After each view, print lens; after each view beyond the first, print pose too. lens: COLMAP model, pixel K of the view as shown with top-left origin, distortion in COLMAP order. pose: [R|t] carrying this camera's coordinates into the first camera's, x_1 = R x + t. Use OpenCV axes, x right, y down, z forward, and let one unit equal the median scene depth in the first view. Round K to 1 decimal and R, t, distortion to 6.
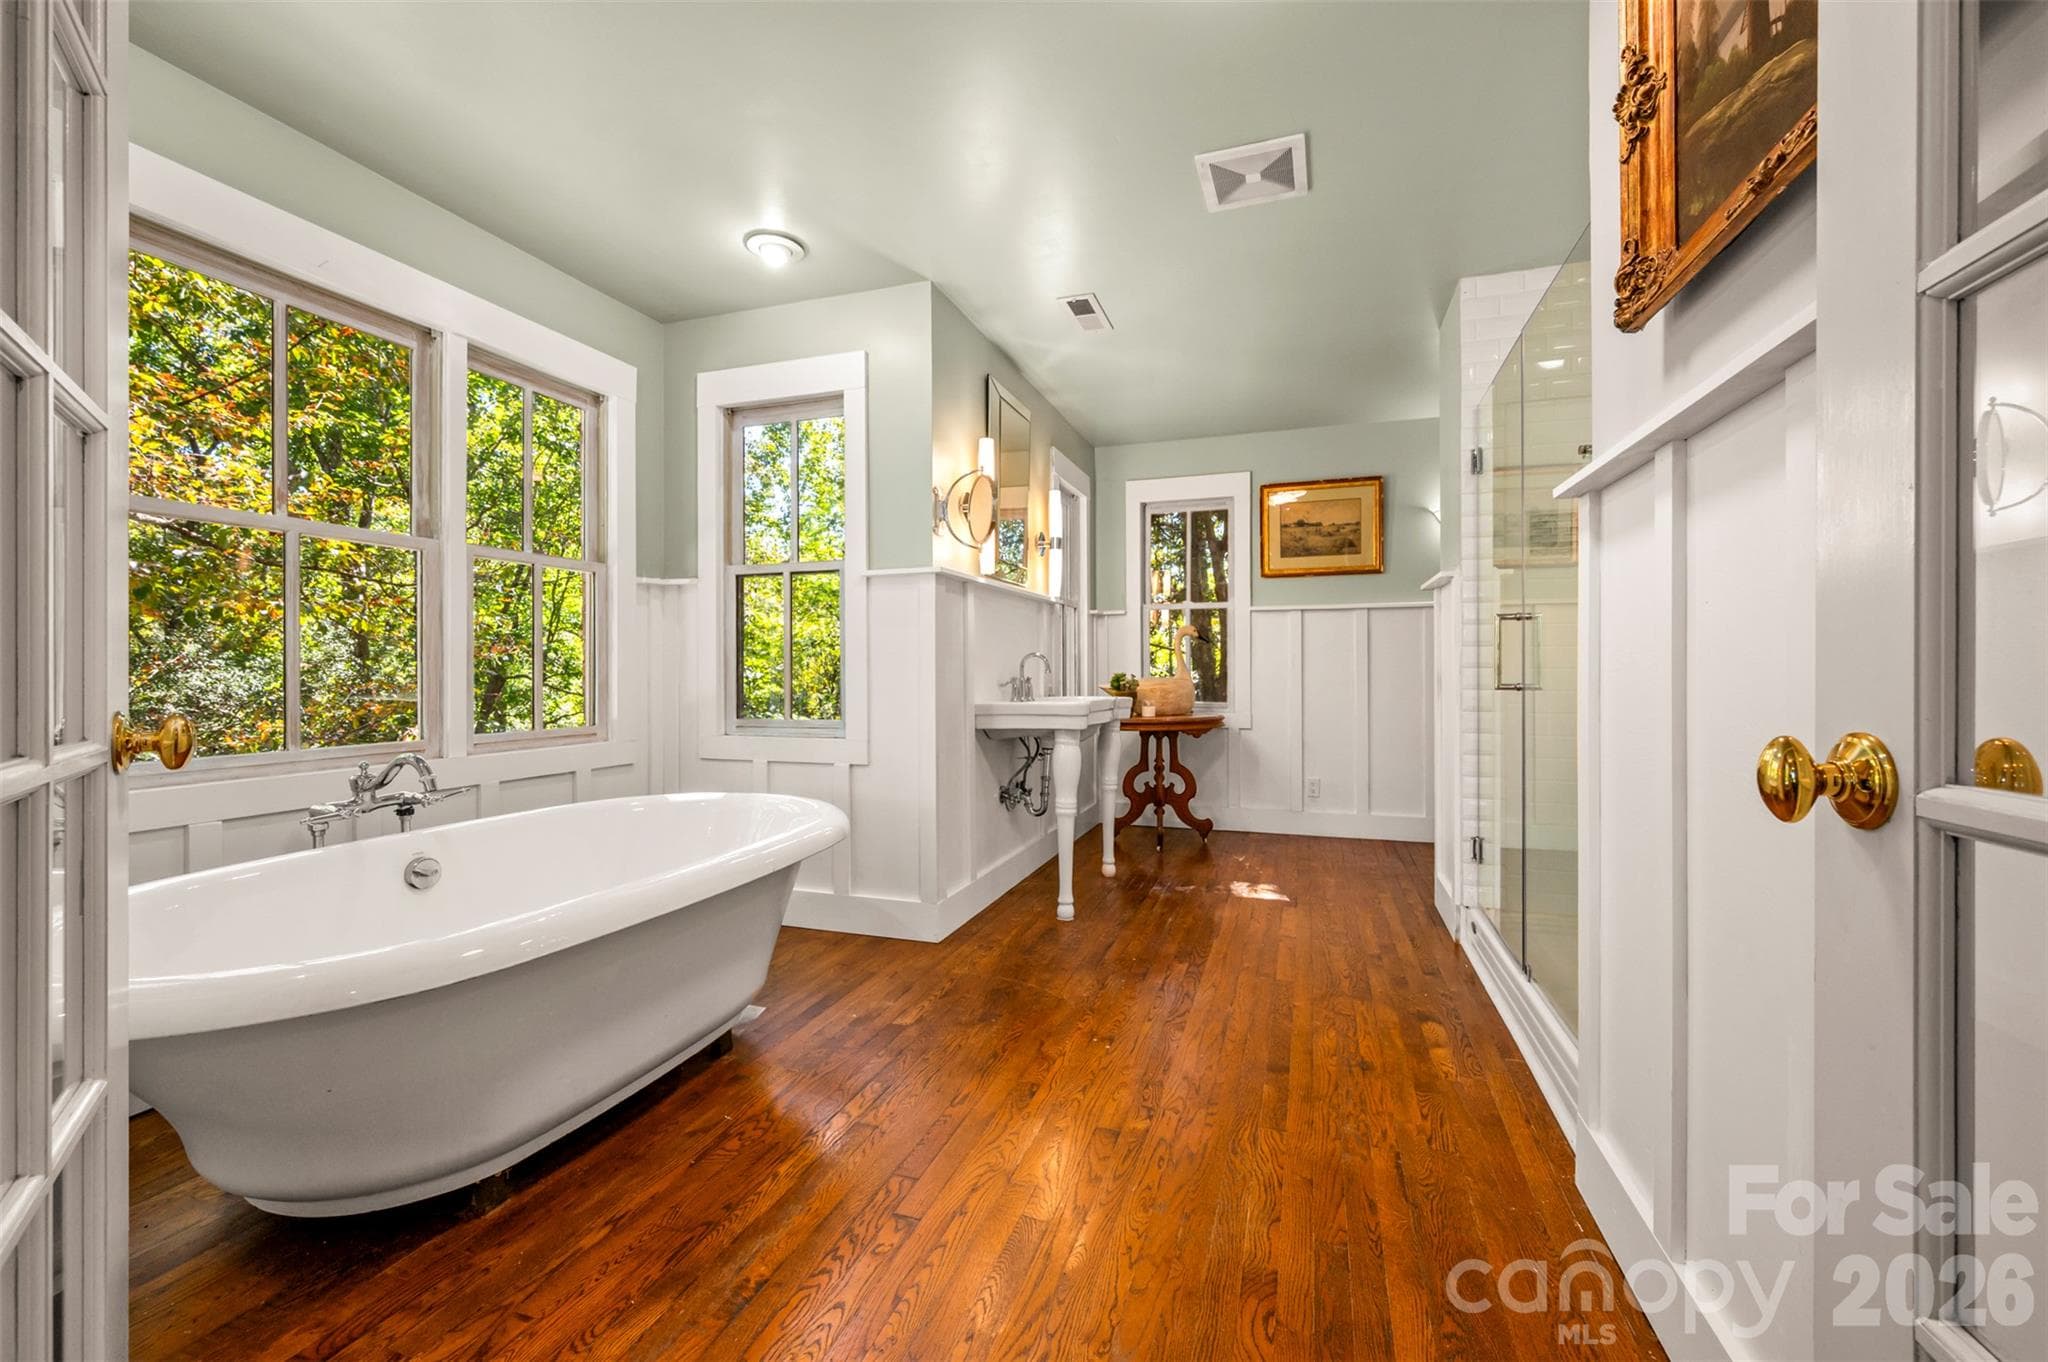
lens RADIAL K [[826.1, 0, 1008.3], [0, 826.1, 694.4], [0, 0, 1]] dist [-0.000599, 0.000174]
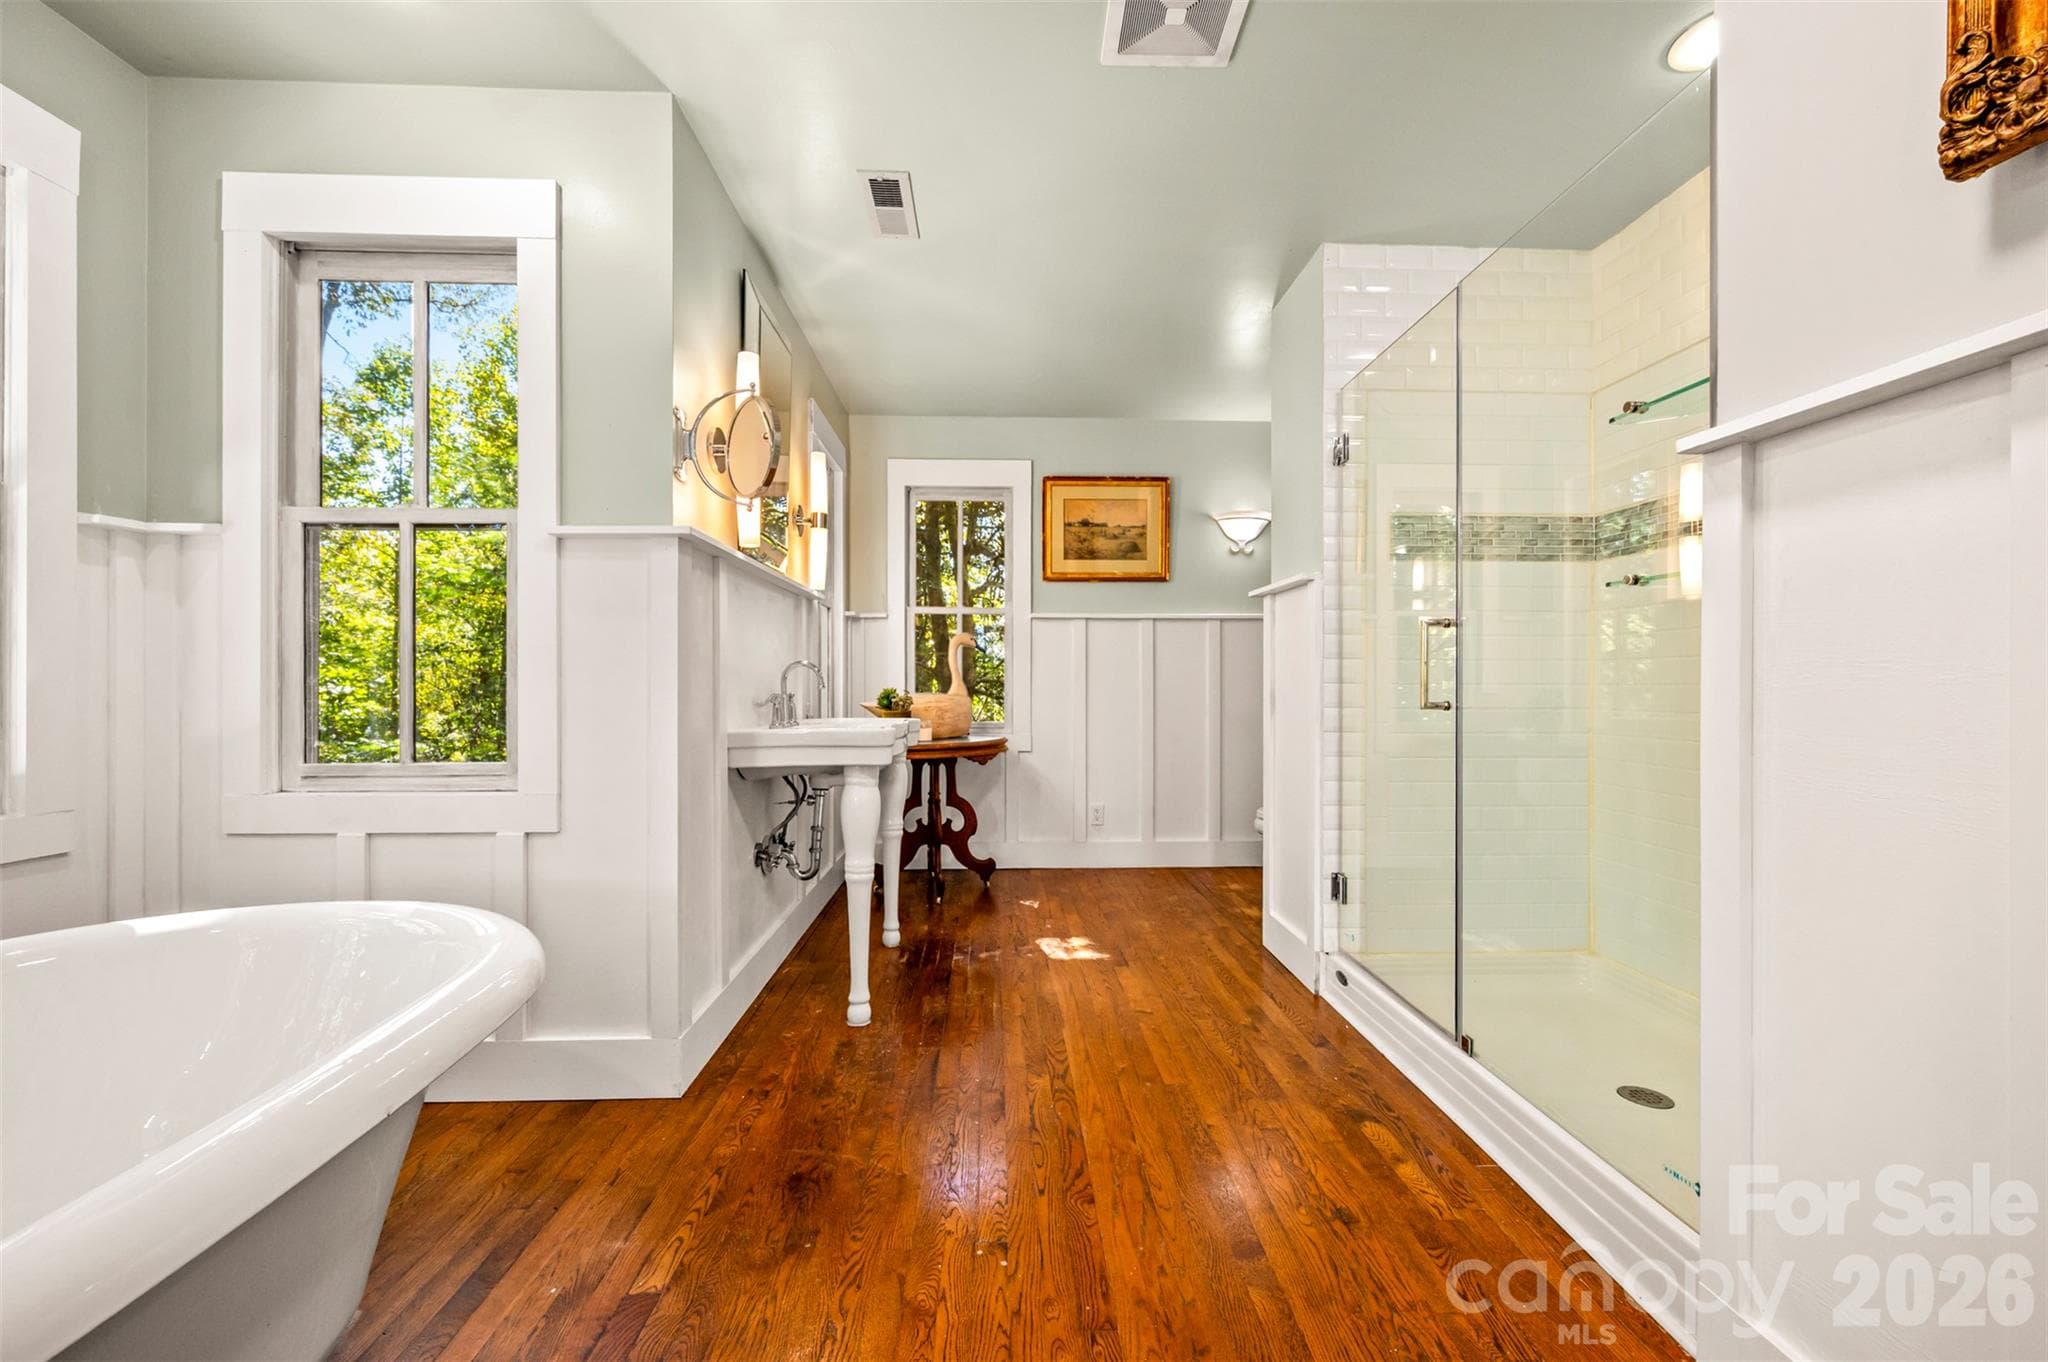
lens RADIAL K [[826.1, 0, 1008.3], [0, 826.1, 694.4], [0, 0, 1]] dist [-0.000599, 0.000174]
pose [[0.928132, -0.001616, 0.372247, -0.075837], [0.008101, 0.999841, -0.015858, -0.007261], [-0.372163, 0.017734, 0.927998, 0.248191]]
